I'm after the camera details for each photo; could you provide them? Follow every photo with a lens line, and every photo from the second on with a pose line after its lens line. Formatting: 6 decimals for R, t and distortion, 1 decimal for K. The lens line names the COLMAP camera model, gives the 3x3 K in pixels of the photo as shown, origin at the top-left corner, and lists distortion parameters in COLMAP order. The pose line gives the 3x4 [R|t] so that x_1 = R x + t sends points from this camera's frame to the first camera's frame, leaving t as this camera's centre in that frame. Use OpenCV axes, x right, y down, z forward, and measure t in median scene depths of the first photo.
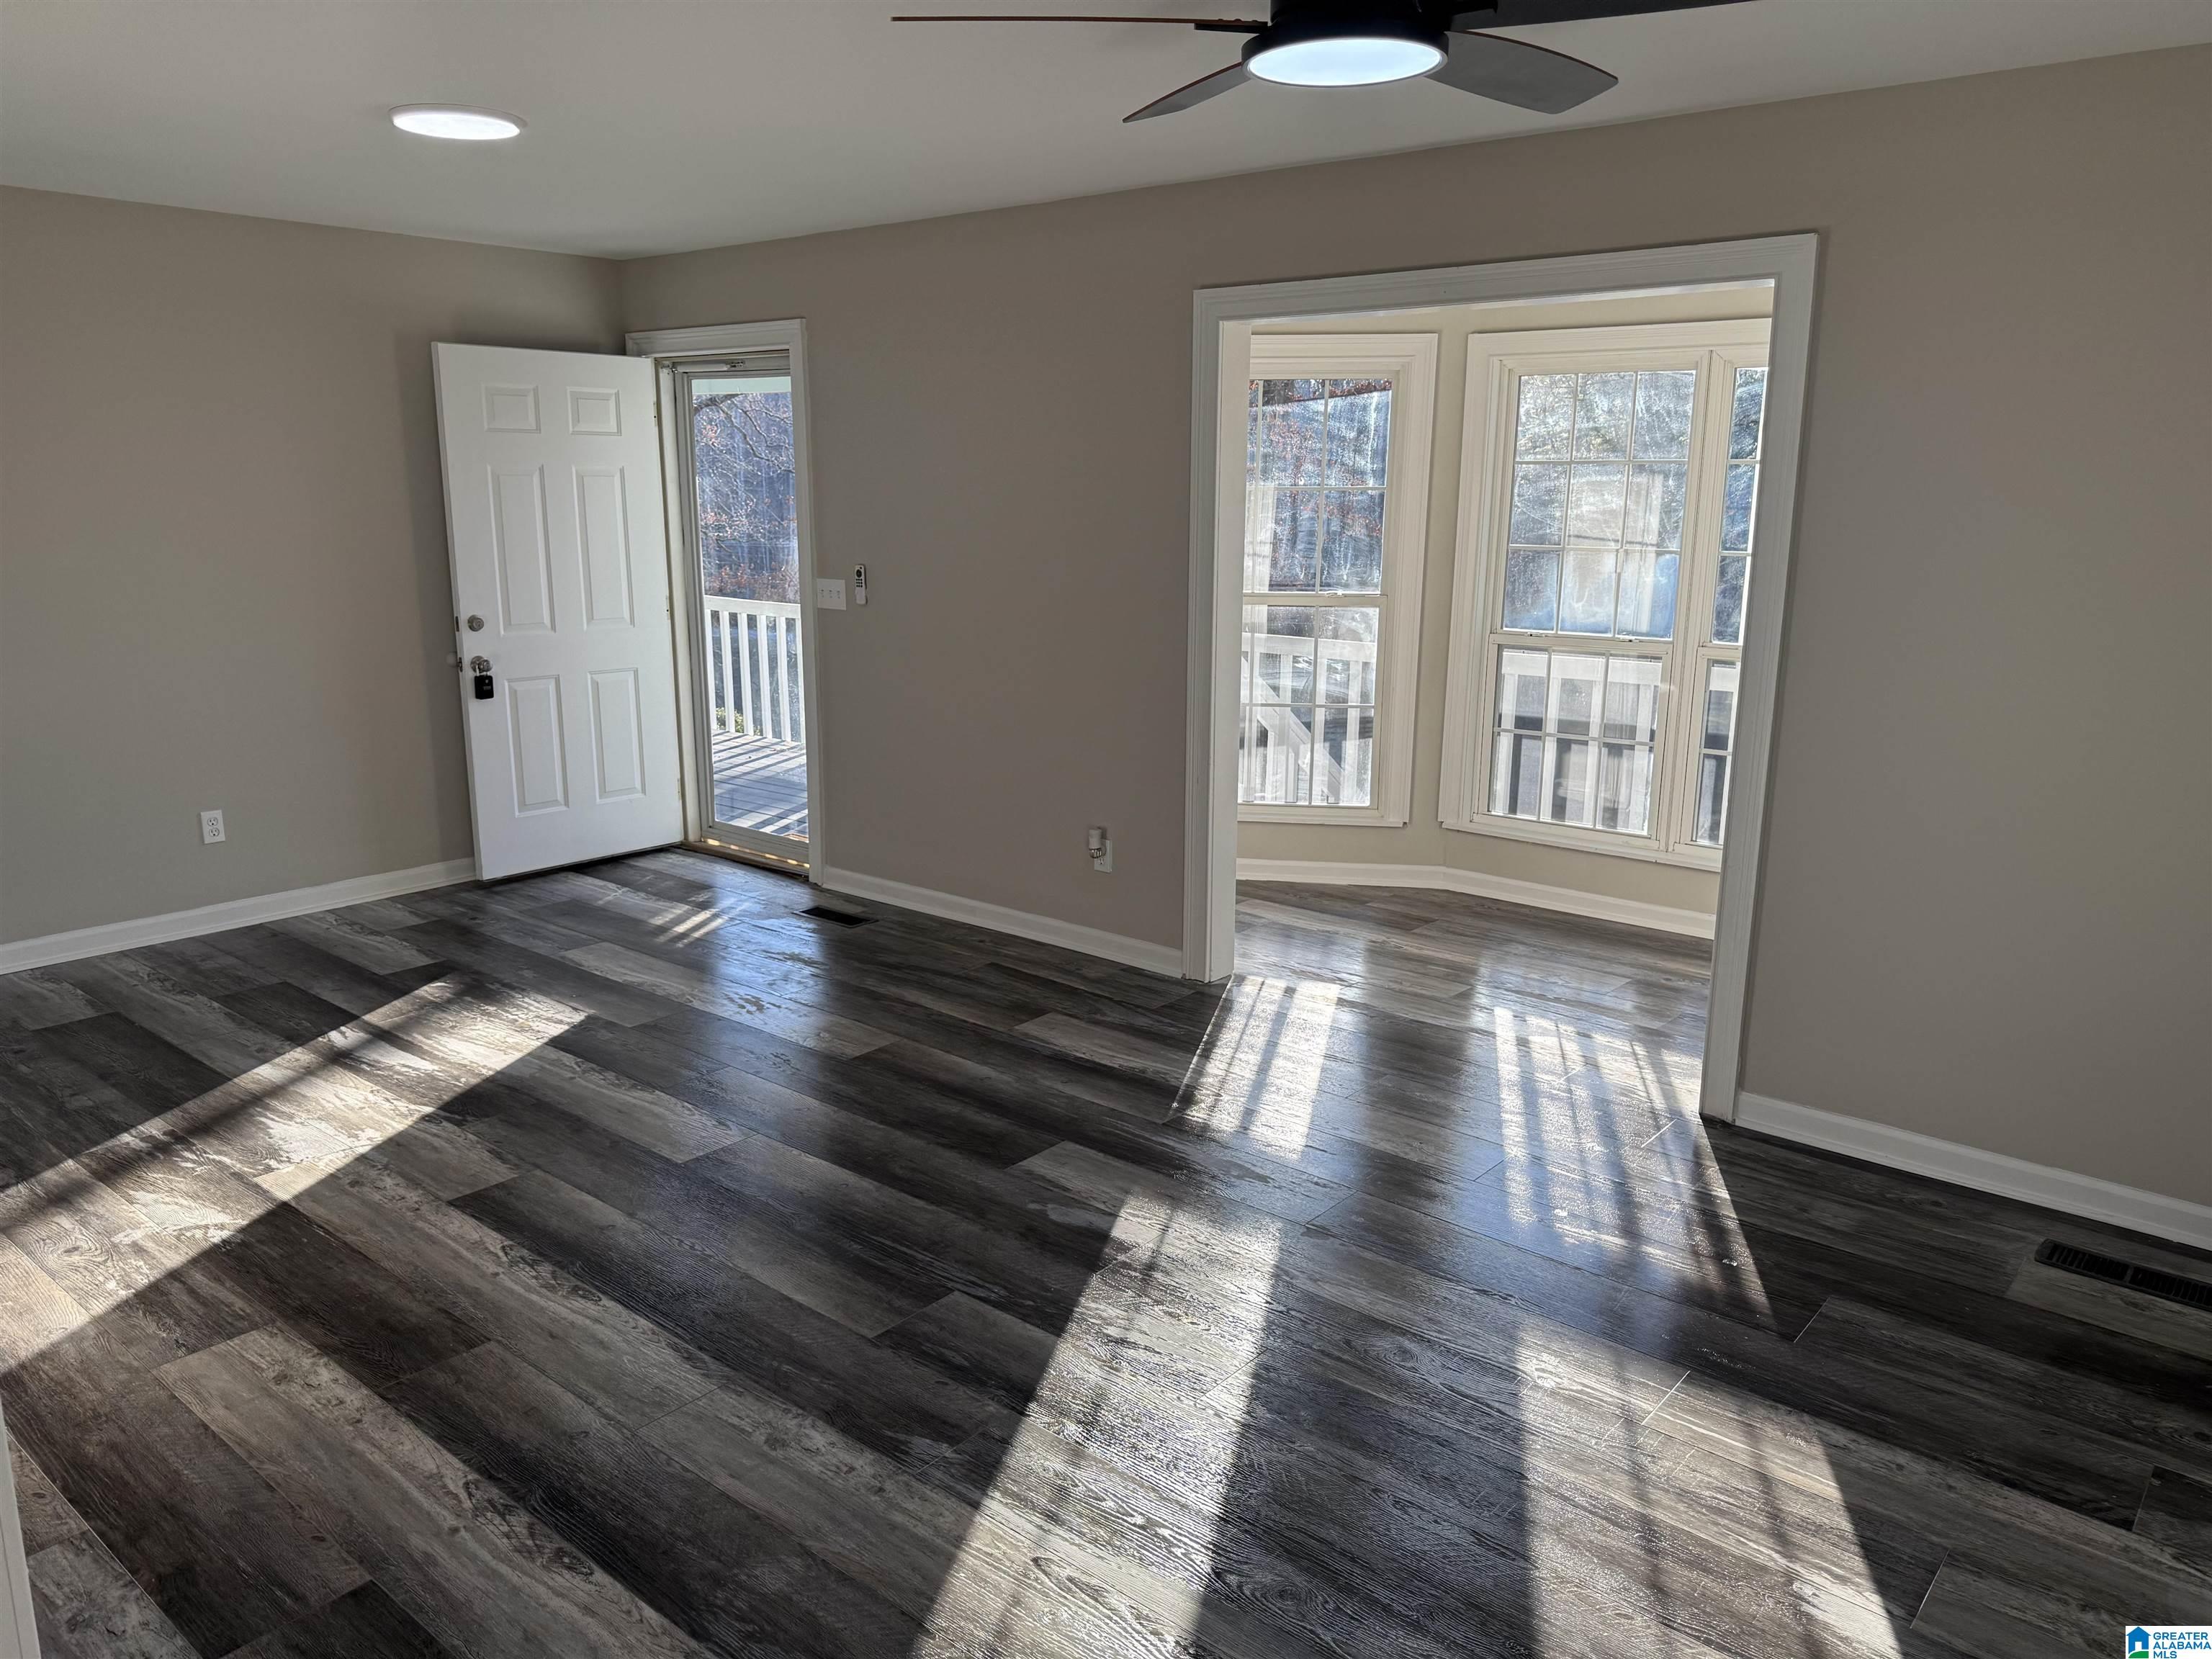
lens RADIAL K [[1562.3, 0, 1105.5], [0, 1562.3, 833.6], [0, 0, 1]] dist [0.055092, -0.057869]
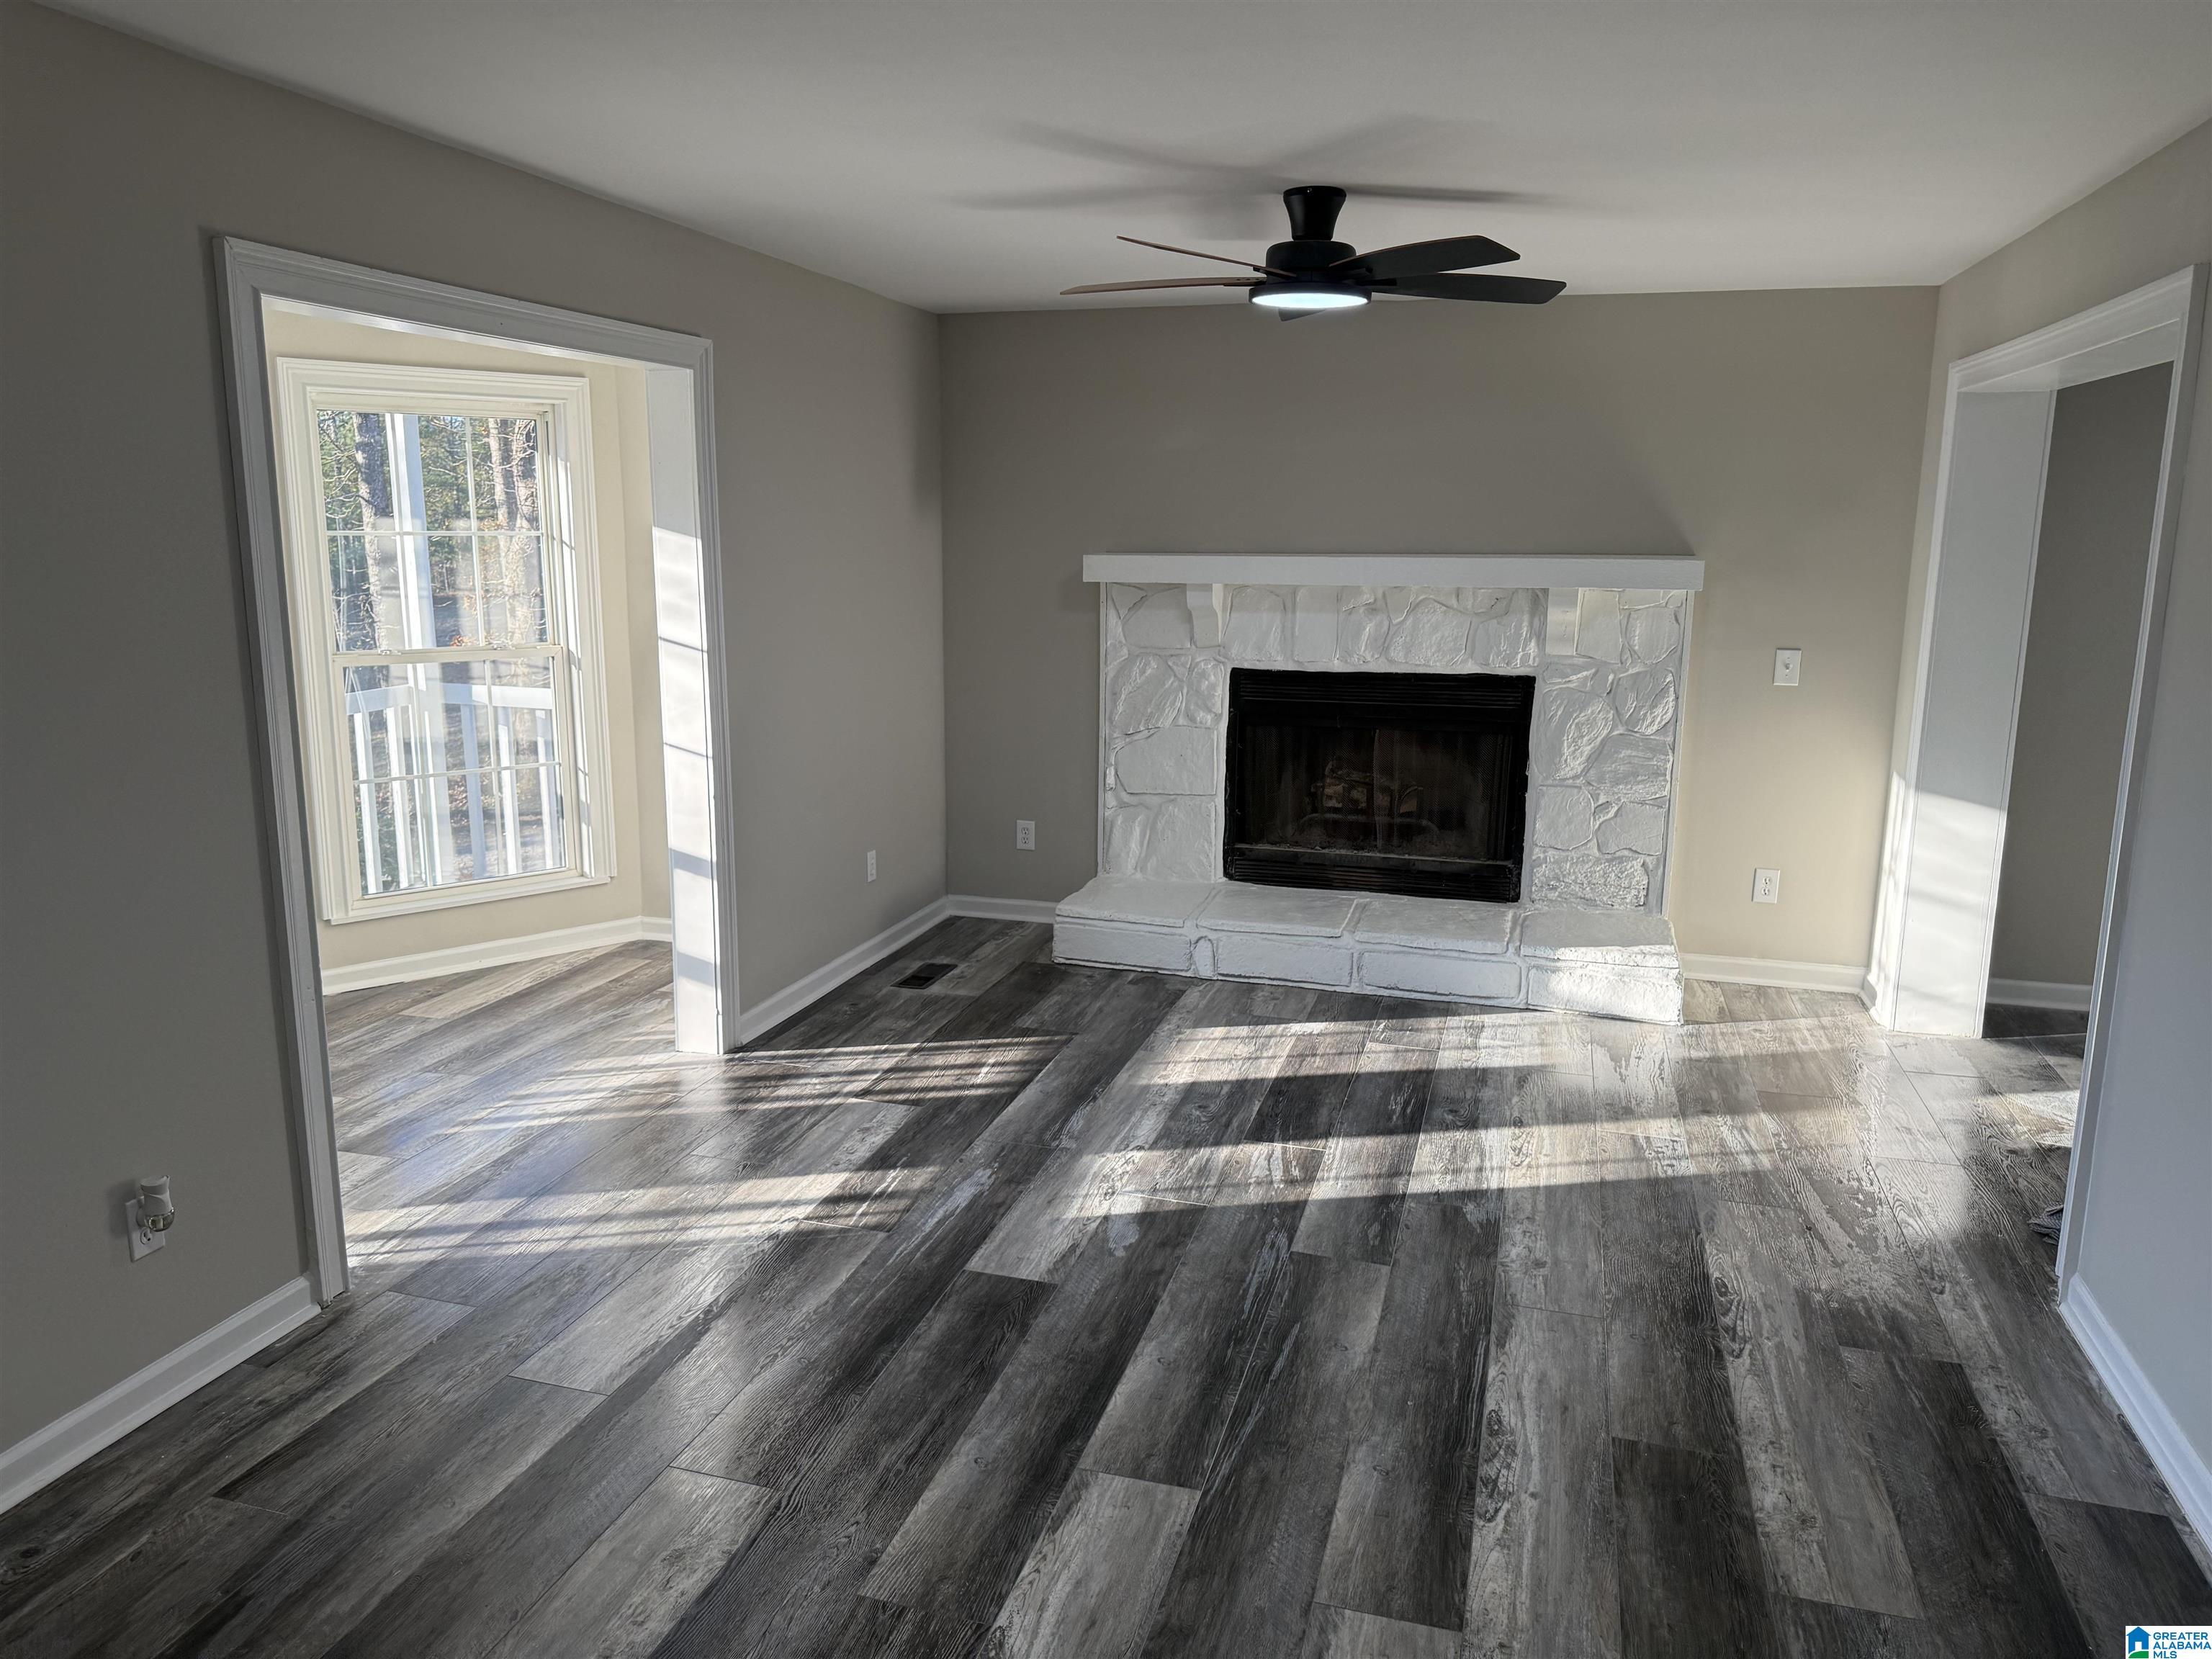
lens RADIAL K [[1562.3, 0, 1101.6], [0, 1562.3, 825.1], [0, 0, 1]] dist [0.055092, -0.057869]
pose [[-0.402957, -0.191195, 0.895025, -1.064753], [0.188182, 0.939732, 0.285468, -0.375780], [-0.895663, 0.283459, -0.342693, 1.510323]]
